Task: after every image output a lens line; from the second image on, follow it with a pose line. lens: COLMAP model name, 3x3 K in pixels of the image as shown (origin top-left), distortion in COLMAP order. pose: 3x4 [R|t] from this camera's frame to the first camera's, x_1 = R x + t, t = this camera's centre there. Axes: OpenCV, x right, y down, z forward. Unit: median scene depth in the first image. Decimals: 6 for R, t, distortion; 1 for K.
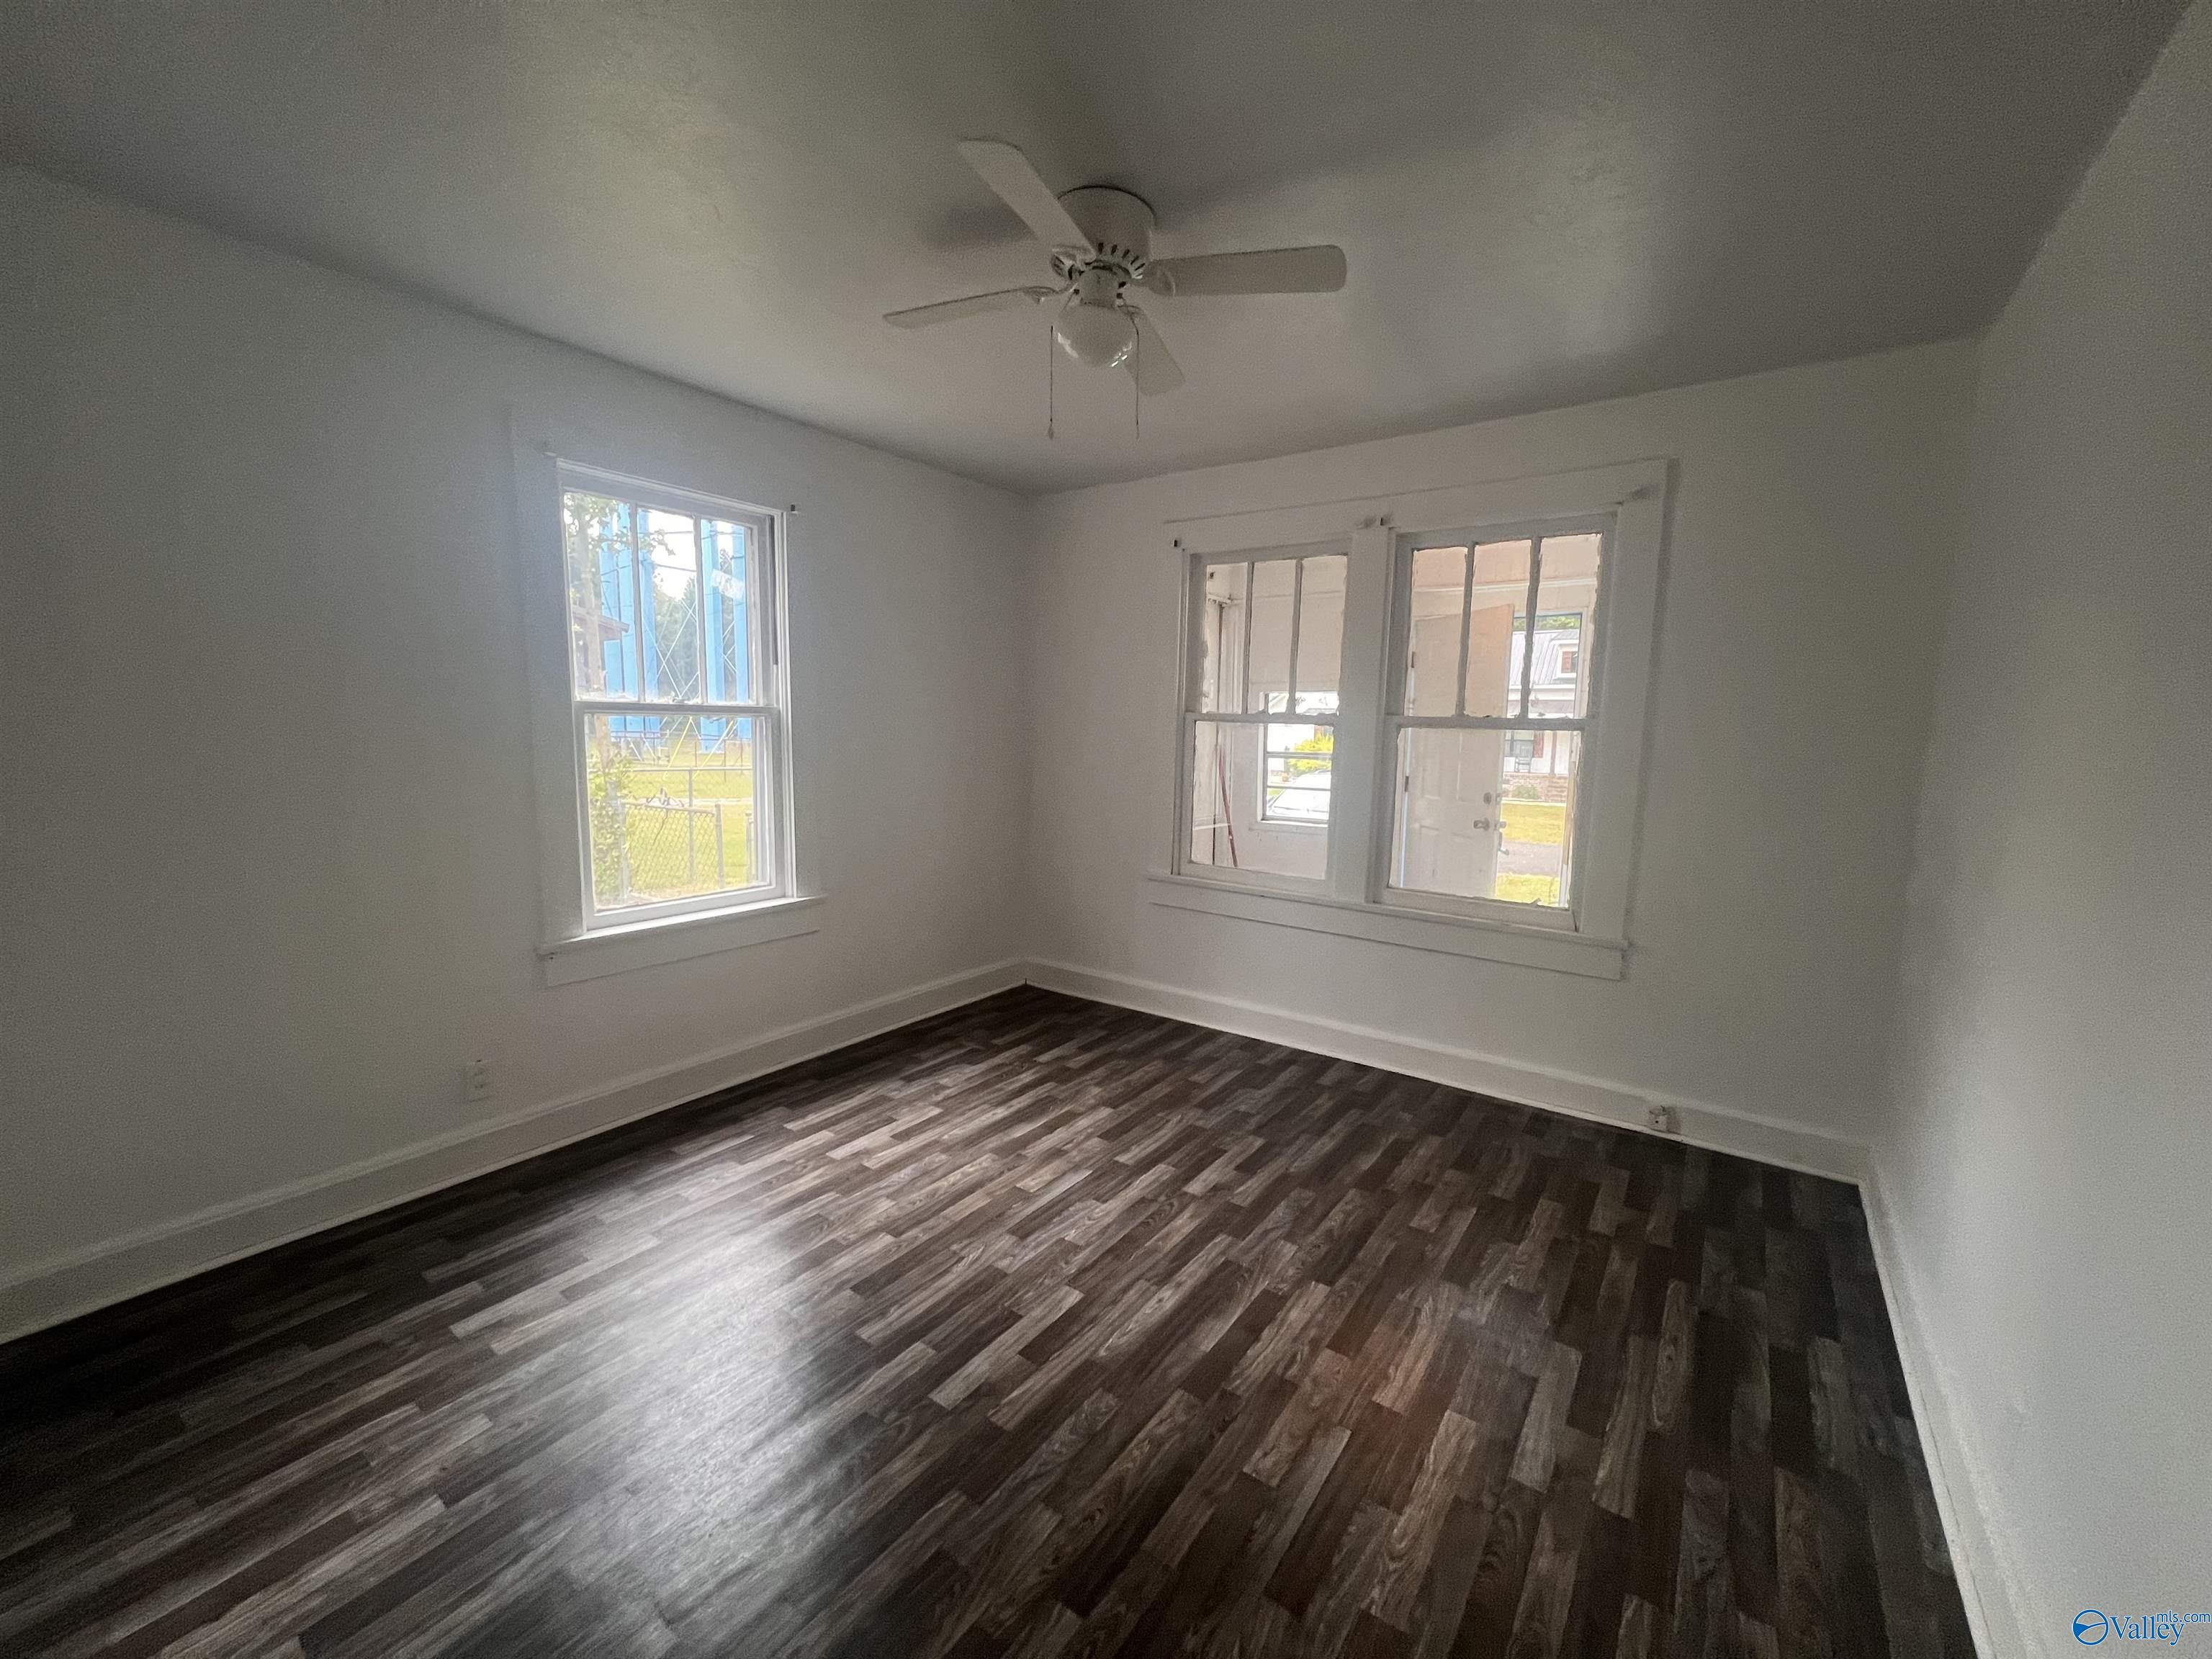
lens RADIAL K [[899.4, 0, 1106.0], [0, 899.4, 829.5], [0, 0, 1]] dist [-0.006355, -0.000277]
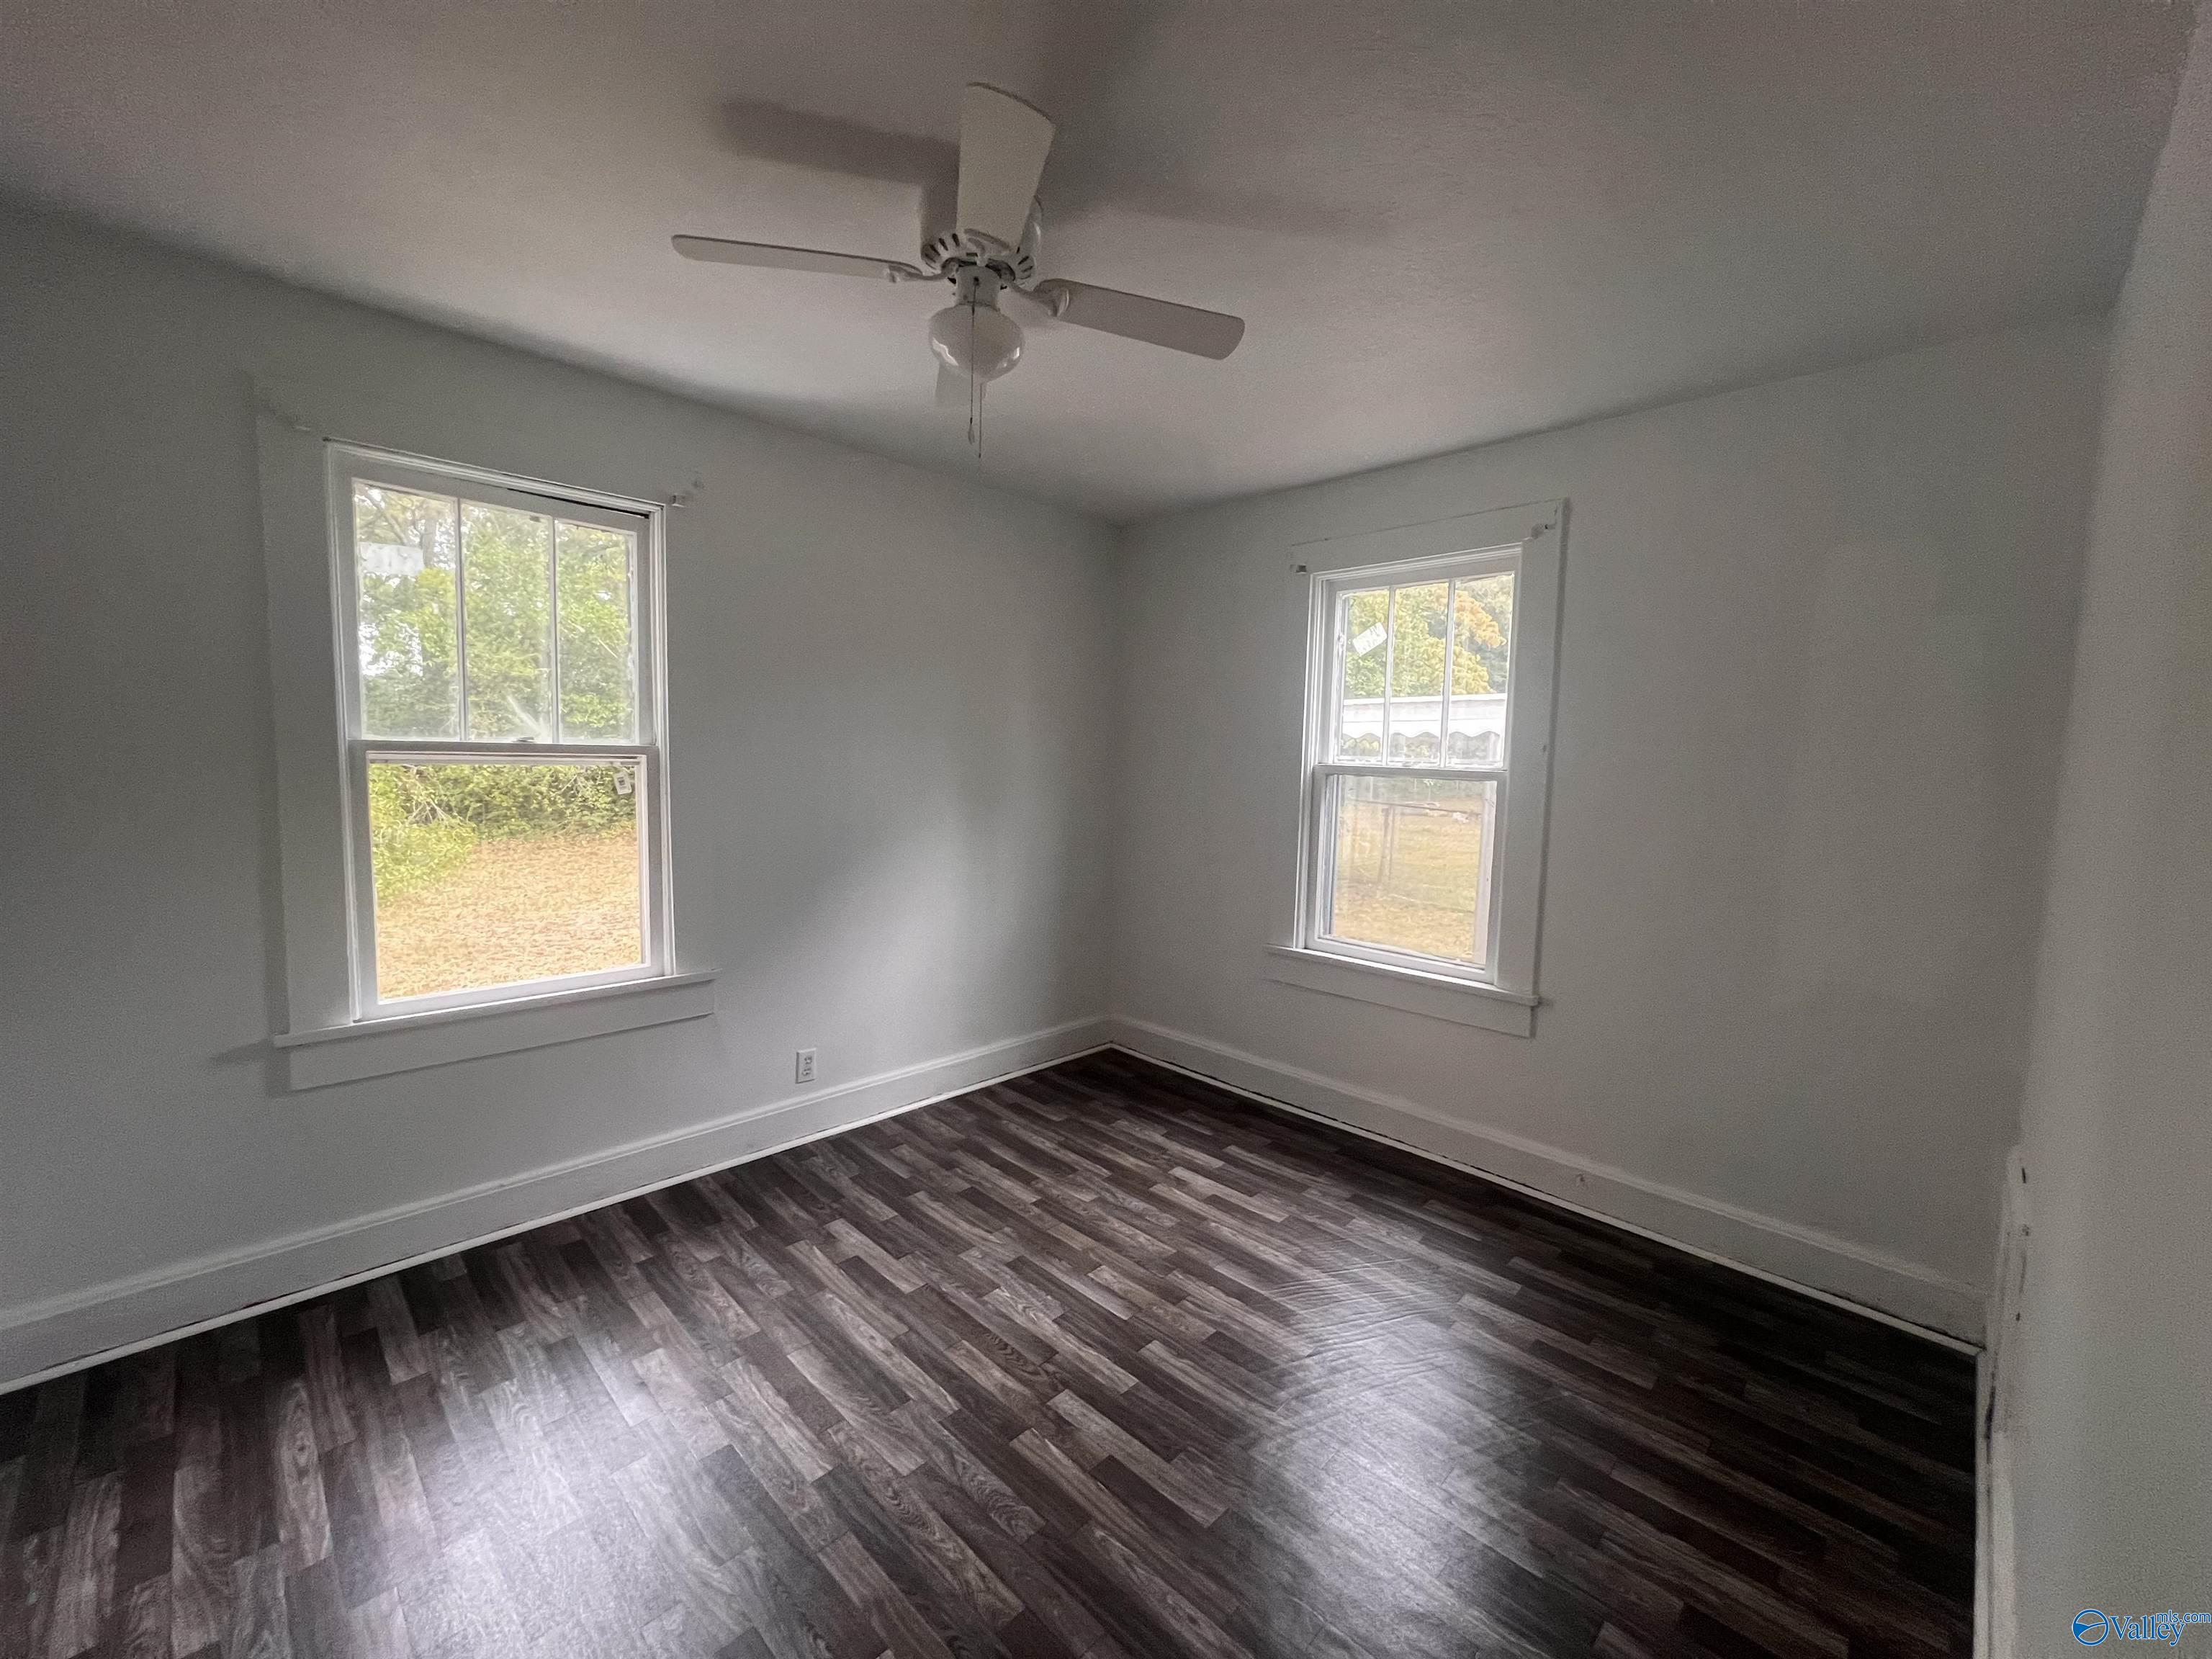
lens RADIAL K [[888.8, 0, 1106.0], [0, 888.8, 829.5], [0, 0, 1]] dist [-0.044993, -0.000015]
pose [[-0.153996, 0.064569, -0.985959, 0.802919], [-0.152928, 0.984281, 0.088345, -0.131028], [0.976165, 0.164385, -0.141701, 1.113298]]
